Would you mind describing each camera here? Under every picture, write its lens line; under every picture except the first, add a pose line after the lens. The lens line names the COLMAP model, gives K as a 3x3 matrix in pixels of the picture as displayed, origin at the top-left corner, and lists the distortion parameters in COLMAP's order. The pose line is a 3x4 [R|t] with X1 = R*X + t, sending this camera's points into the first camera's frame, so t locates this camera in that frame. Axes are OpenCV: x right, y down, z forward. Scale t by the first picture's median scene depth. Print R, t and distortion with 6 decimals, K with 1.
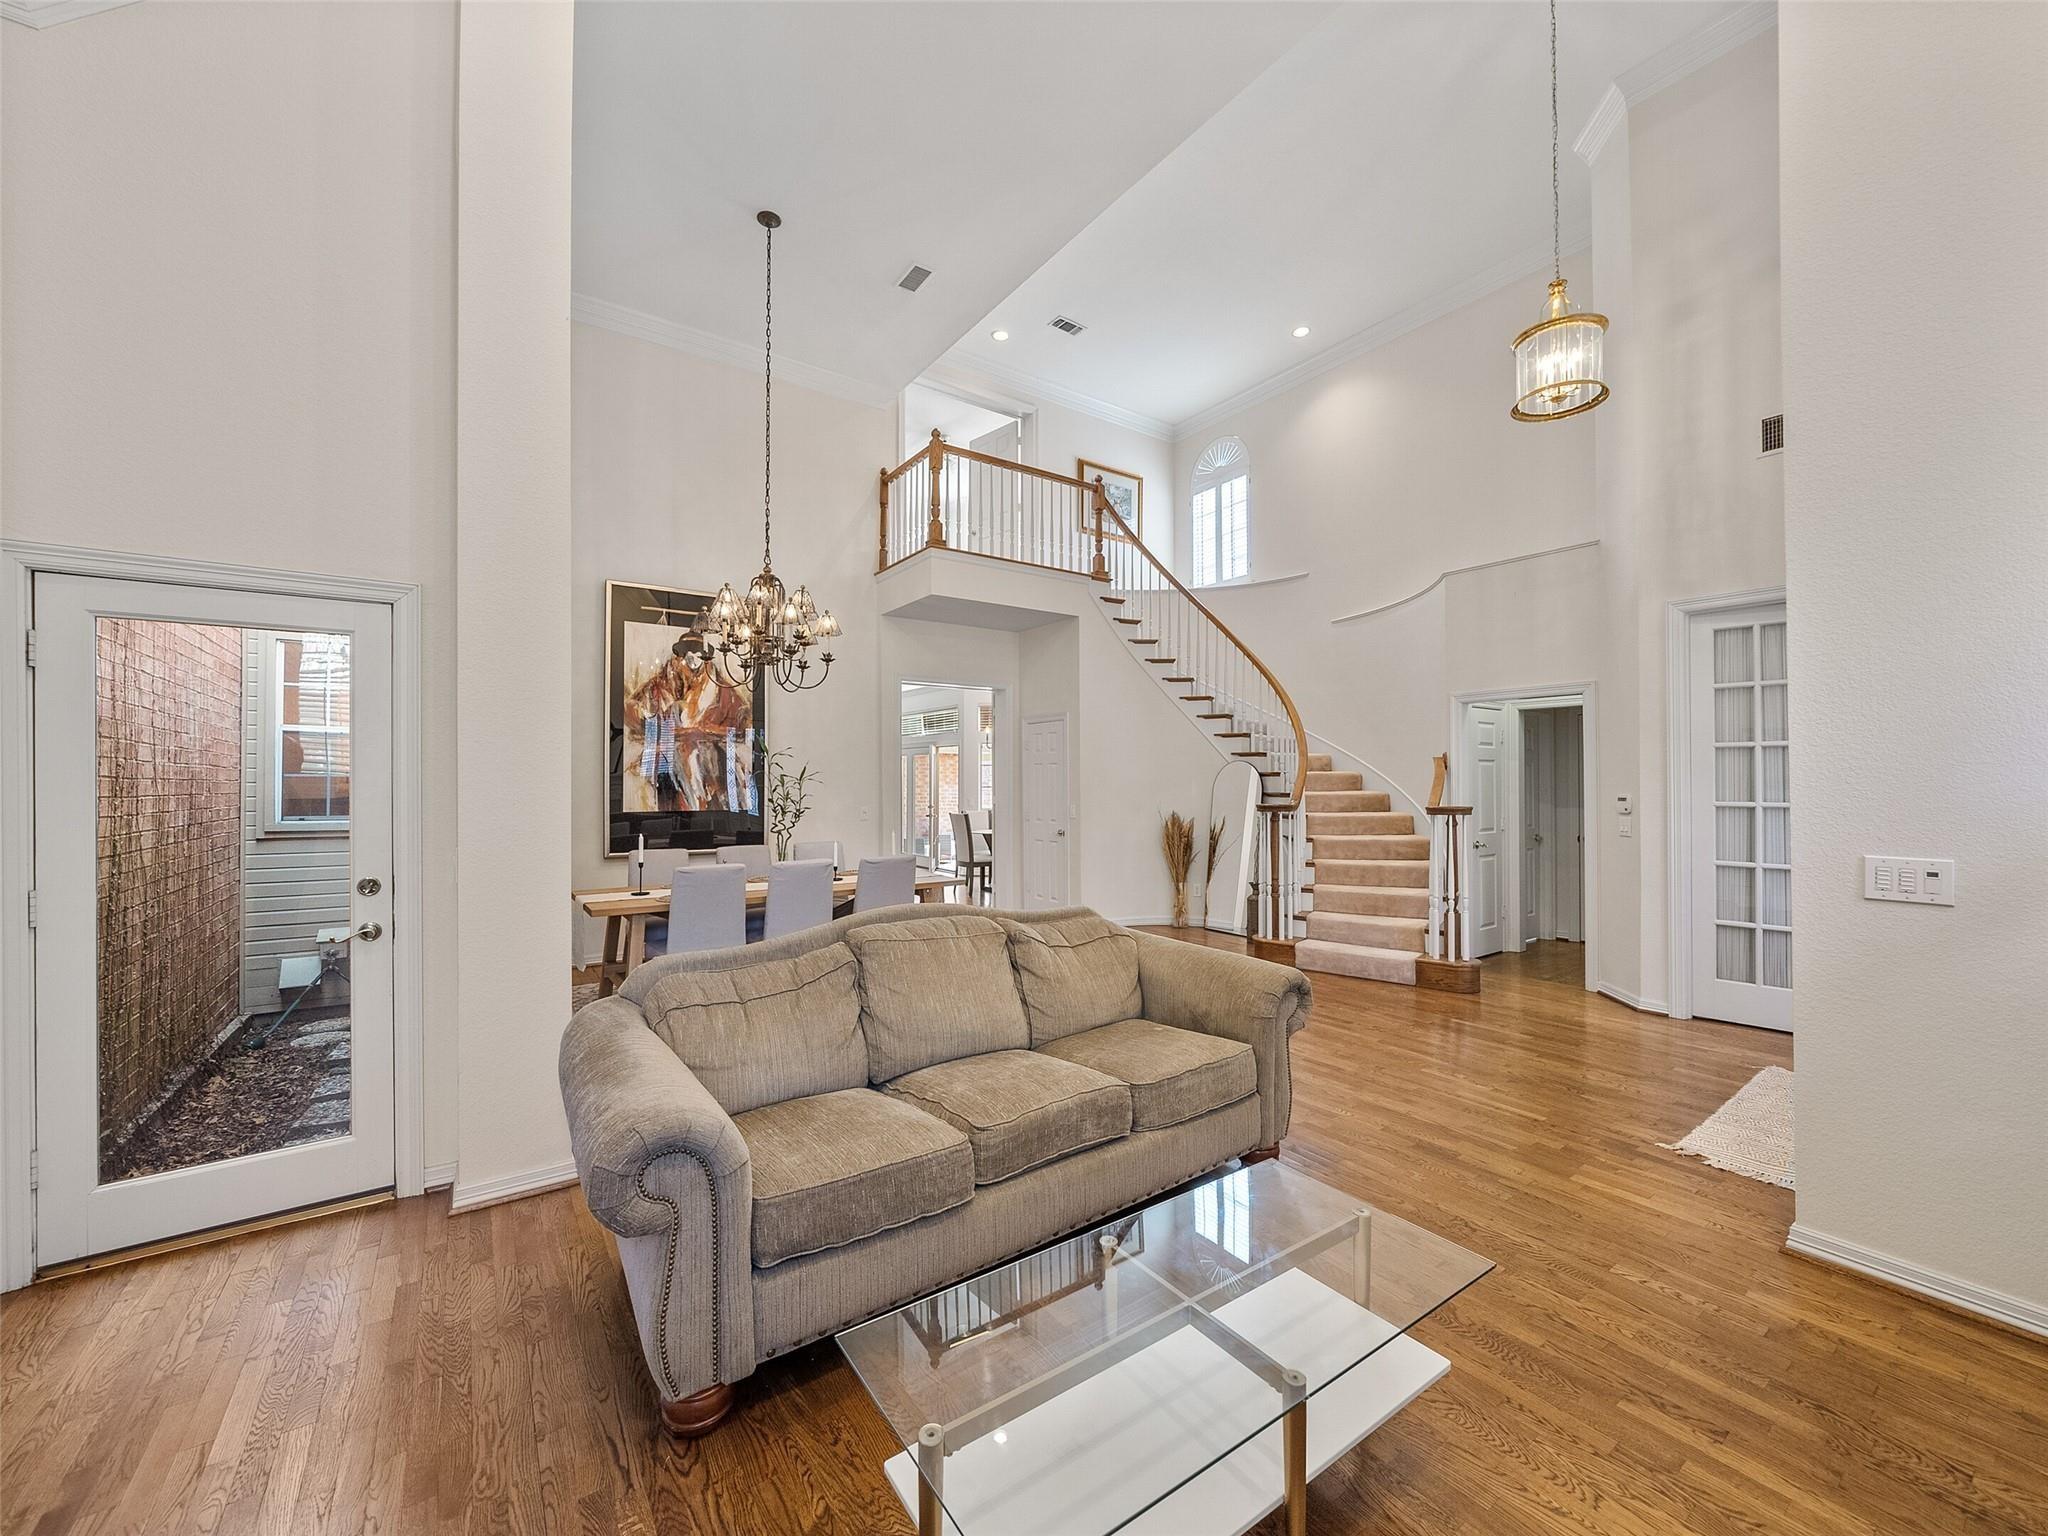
lens RADIAL K [[803.2, 0, 1023.1], [0, 803.2, 776.1], [0, 0, 1]] dist [0.000606, 0.000105]
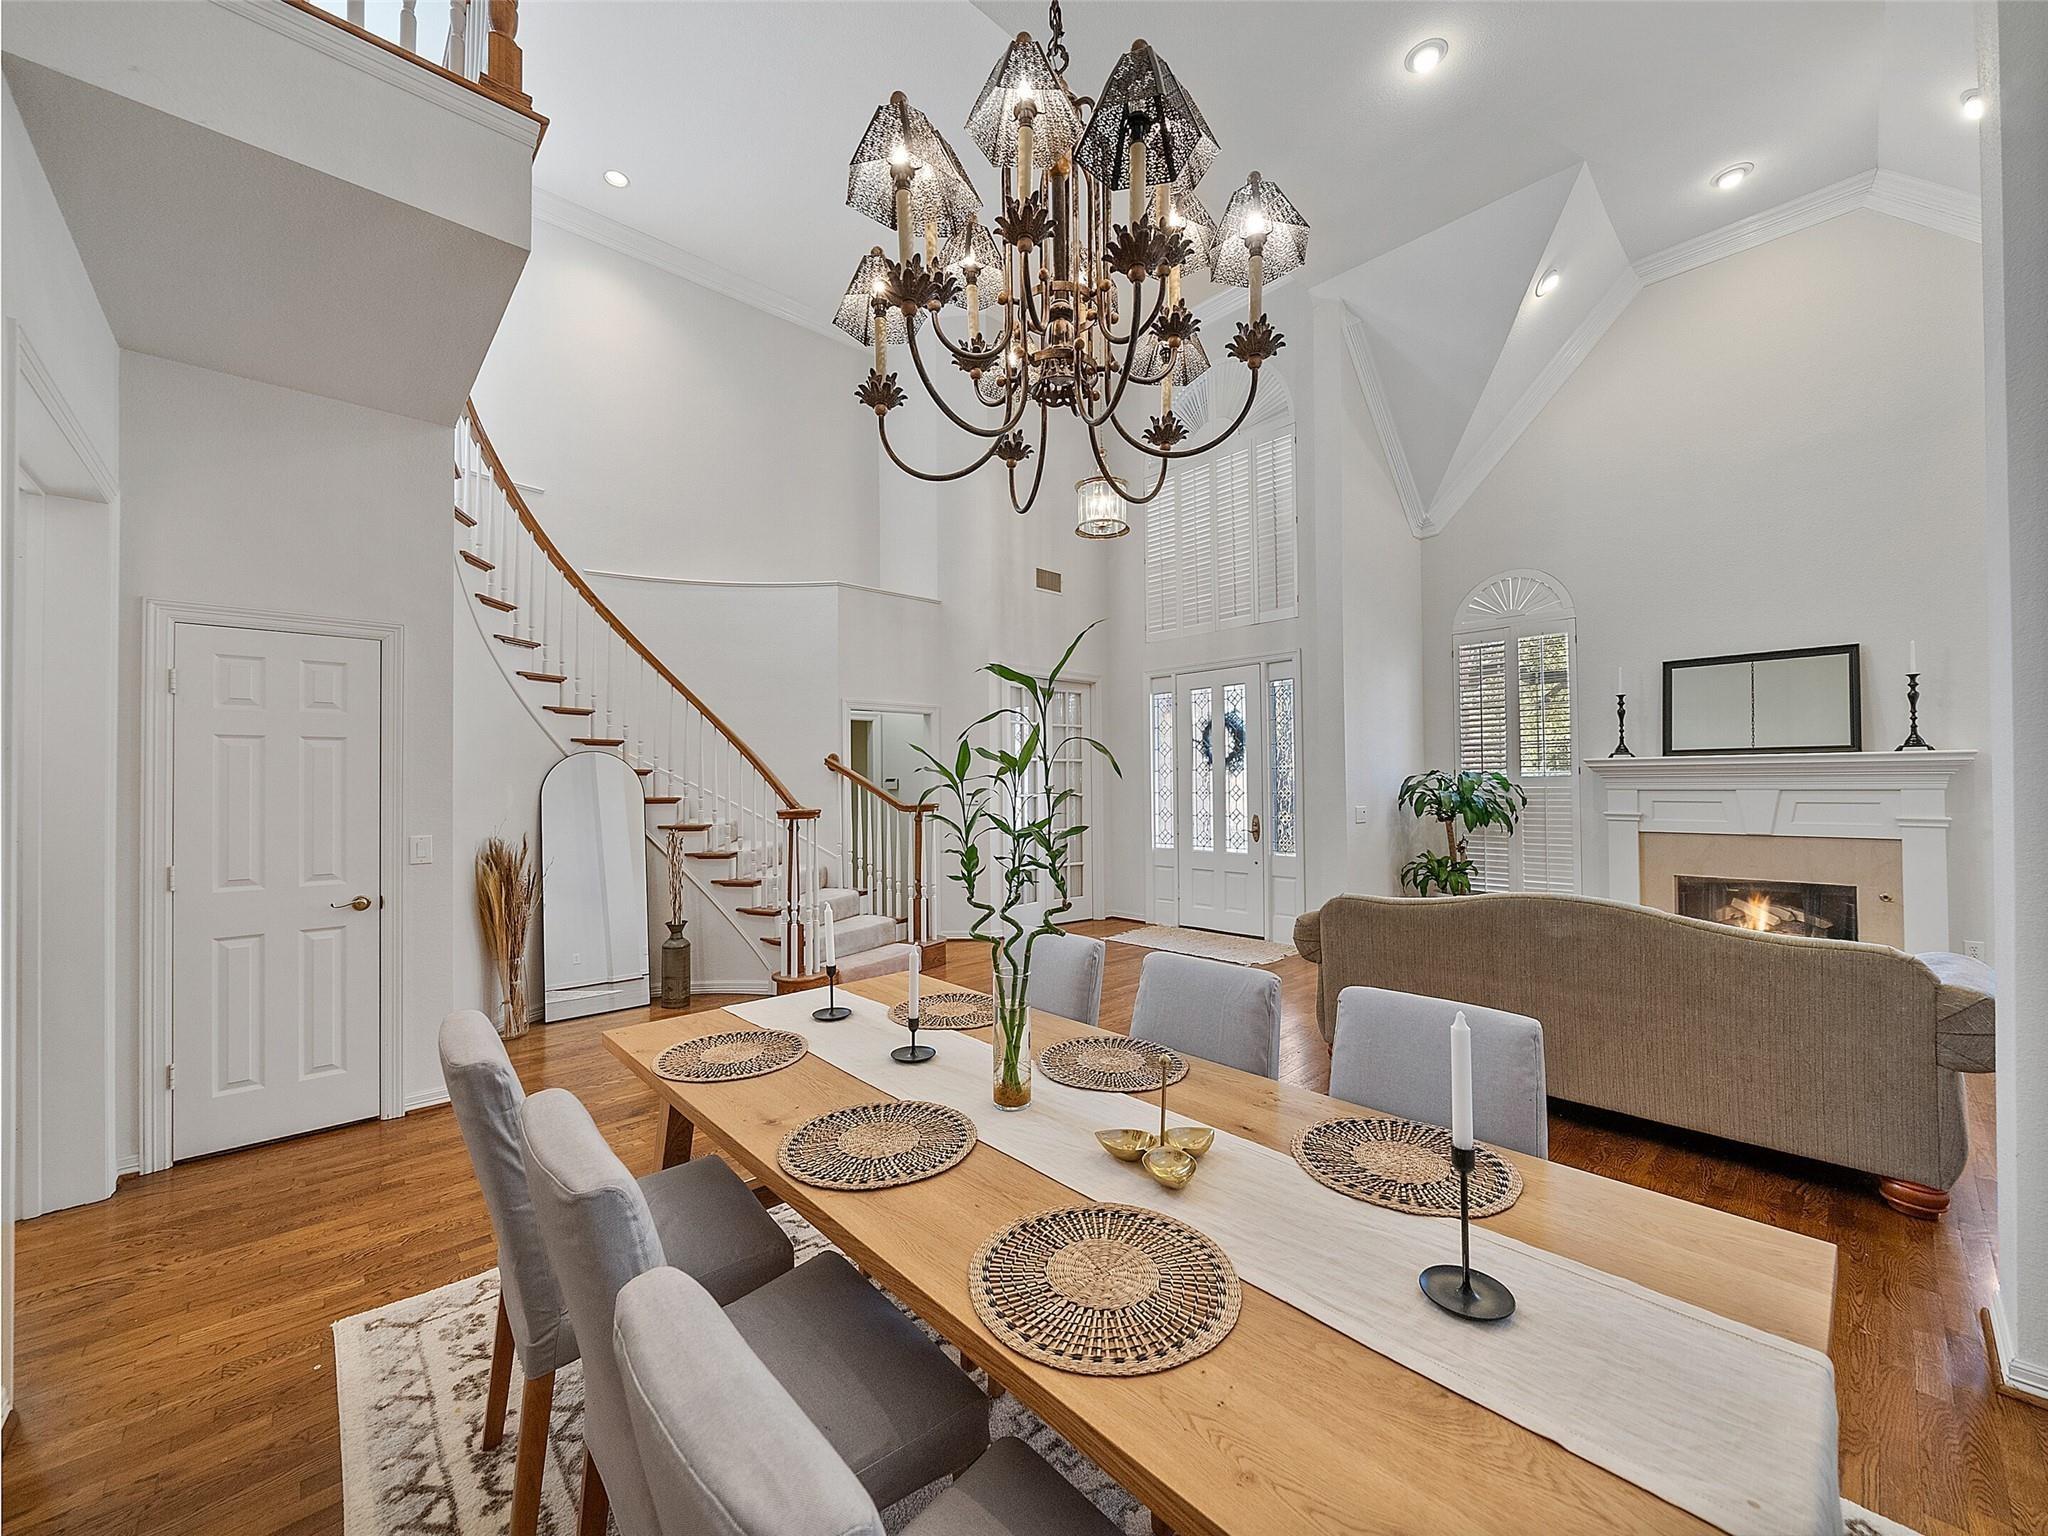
lens RADIAL K [[783.5, 0, 1019.4], [0, 783.5, 773.4], [0, 0, 1]] dist [0.001250, 0.000120]
pose [[-0.136292, 0.011062, 0.990607, -0.482698], [0.000287, 0.999938, -0.011127, 0.007828], [-0.990669, -0.001232, -0.136287, 0.836602]]
